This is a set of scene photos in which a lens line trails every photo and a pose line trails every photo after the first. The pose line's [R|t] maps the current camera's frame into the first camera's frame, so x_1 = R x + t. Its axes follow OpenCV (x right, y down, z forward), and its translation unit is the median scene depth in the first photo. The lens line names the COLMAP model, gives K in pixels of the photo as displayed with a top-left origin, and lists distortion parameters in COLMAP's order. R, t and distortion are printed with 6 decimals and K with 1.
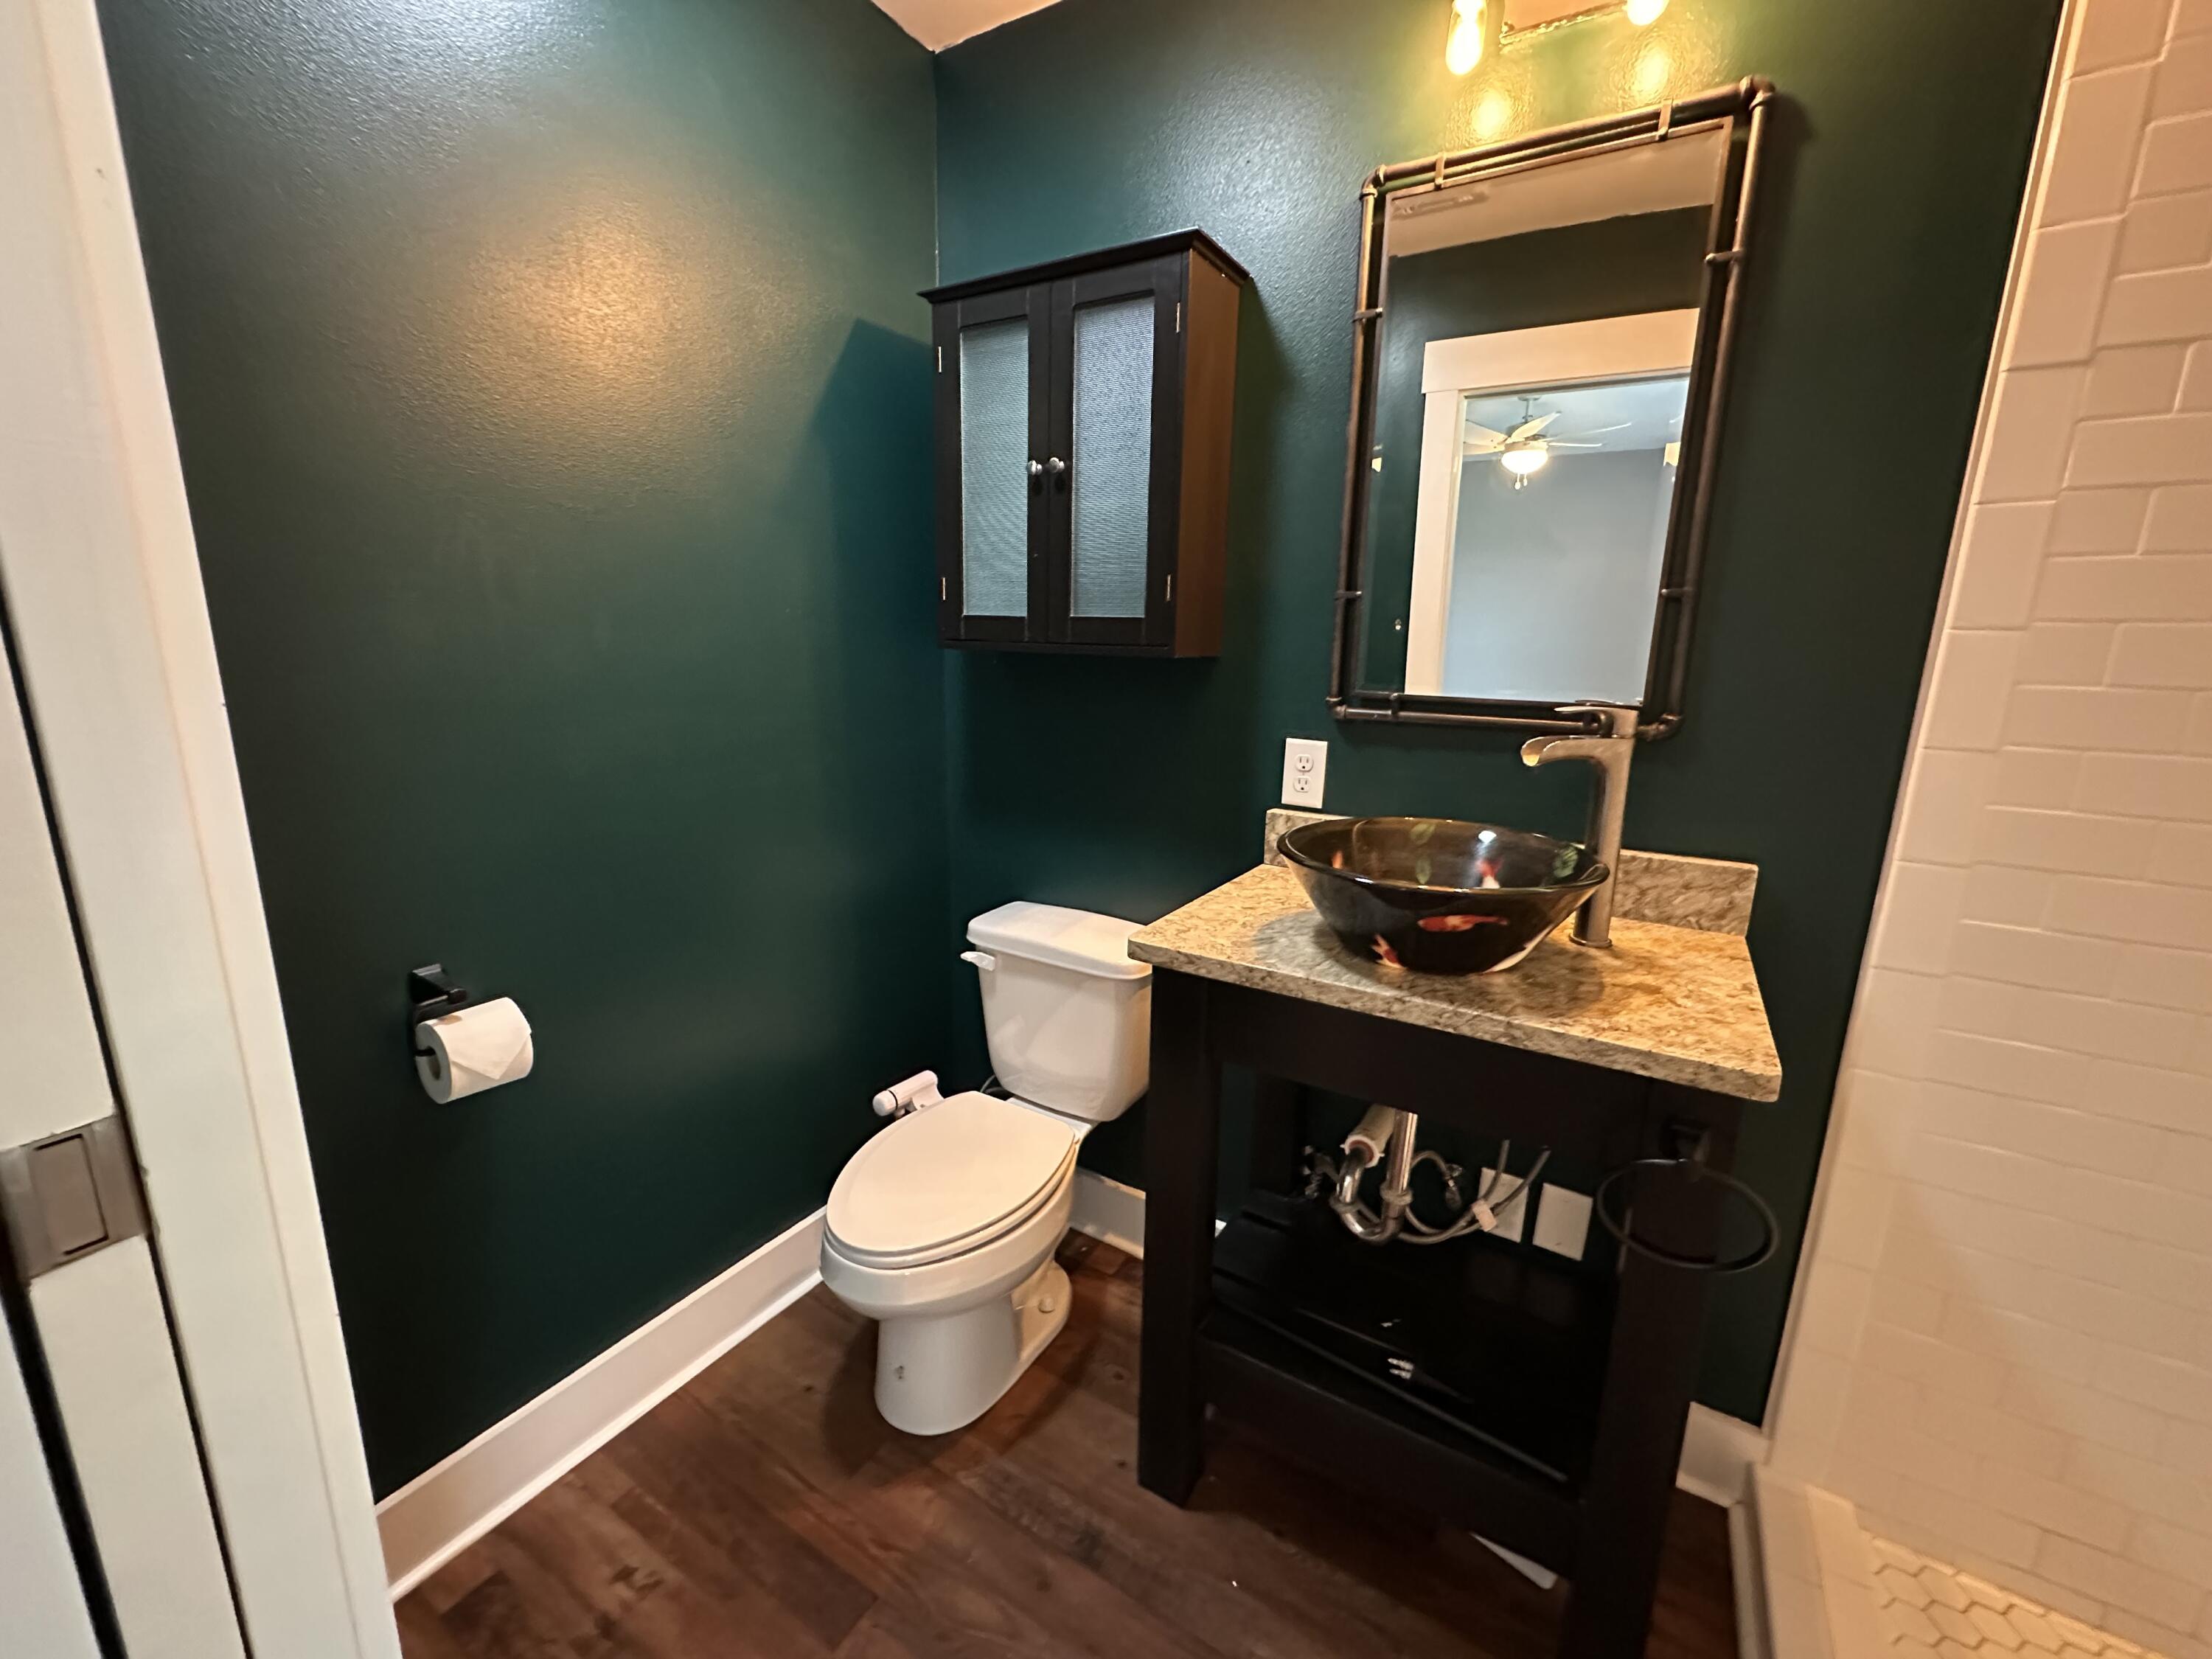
lens RADIAL K [[877.5, 0, 1098.5], [0, 877.5, 830.1], [0, 0, 1]] dist [-0.002328, 0.000105]
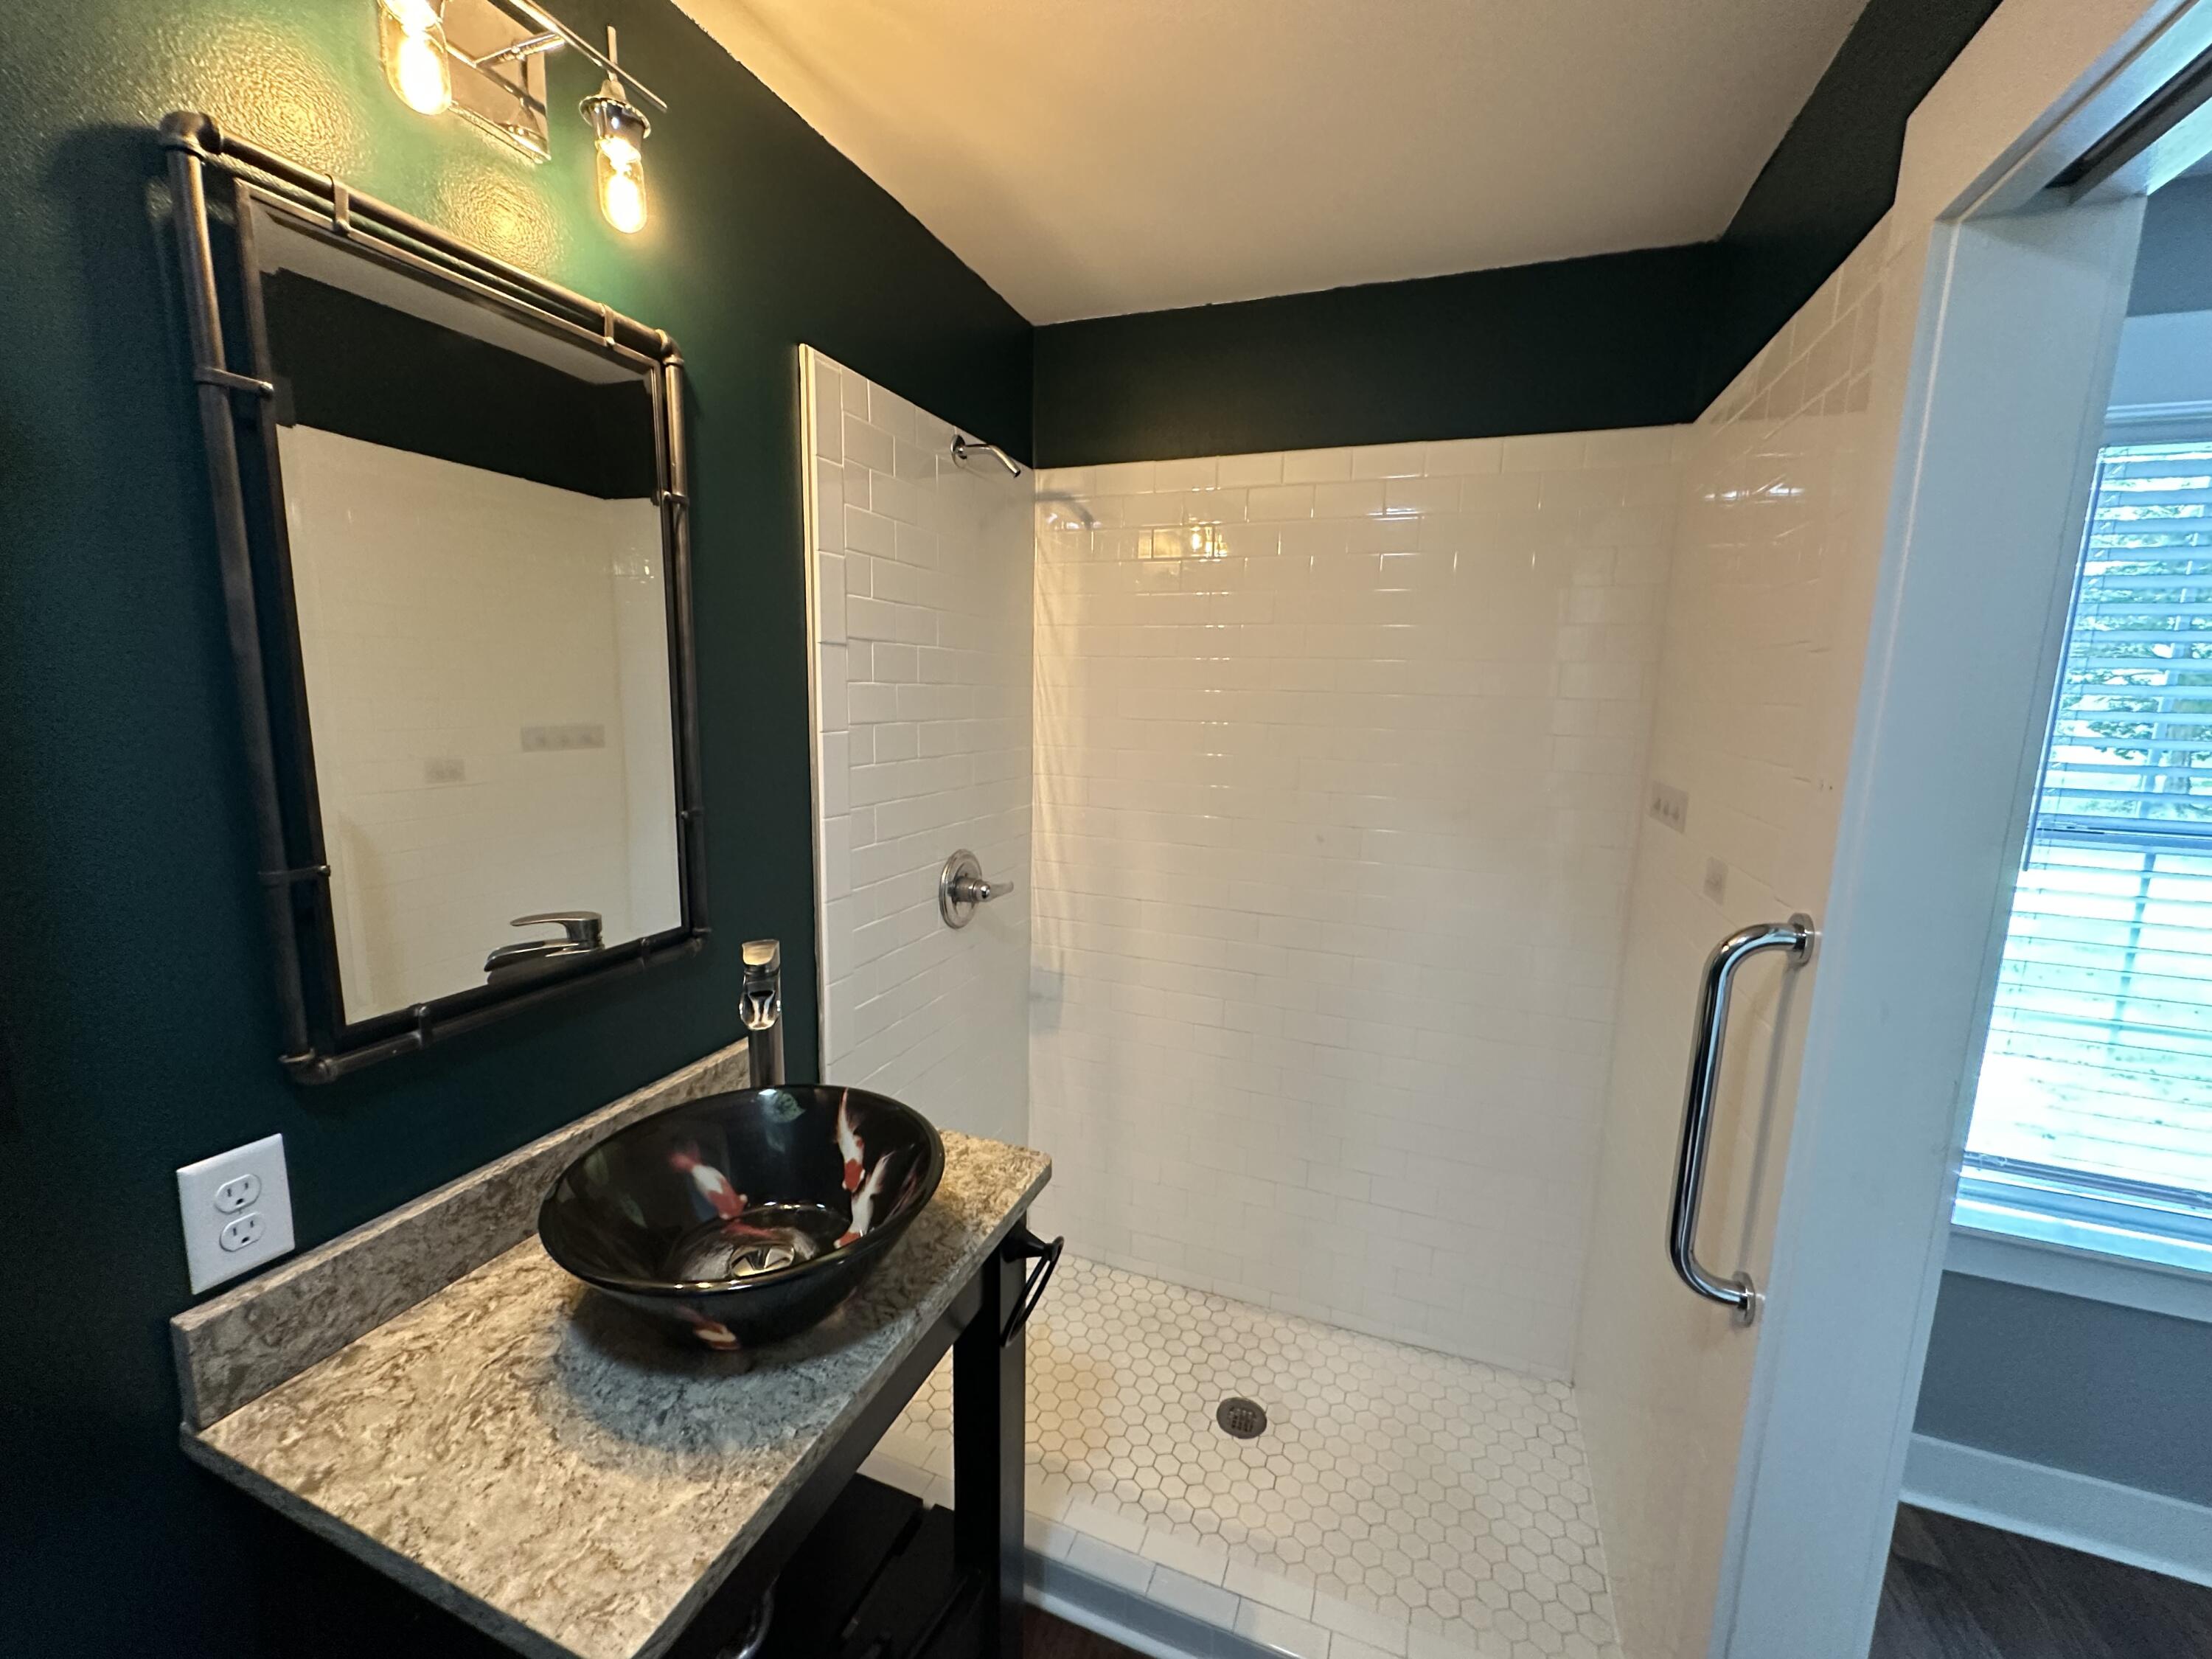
lens RADIAL K [[877.5, 0, 1098.5], [0, 877.5, 830.1], [0, 0, 1]] dist [-0.002328, 0.000105]
pose [[-0.176799, -0.177749, 0.968064, -0.420736], [0.185938, 0.959816, 0.210193, -0.396123], [-0.966524, 0.217162, -0.136644, 0.726318]]
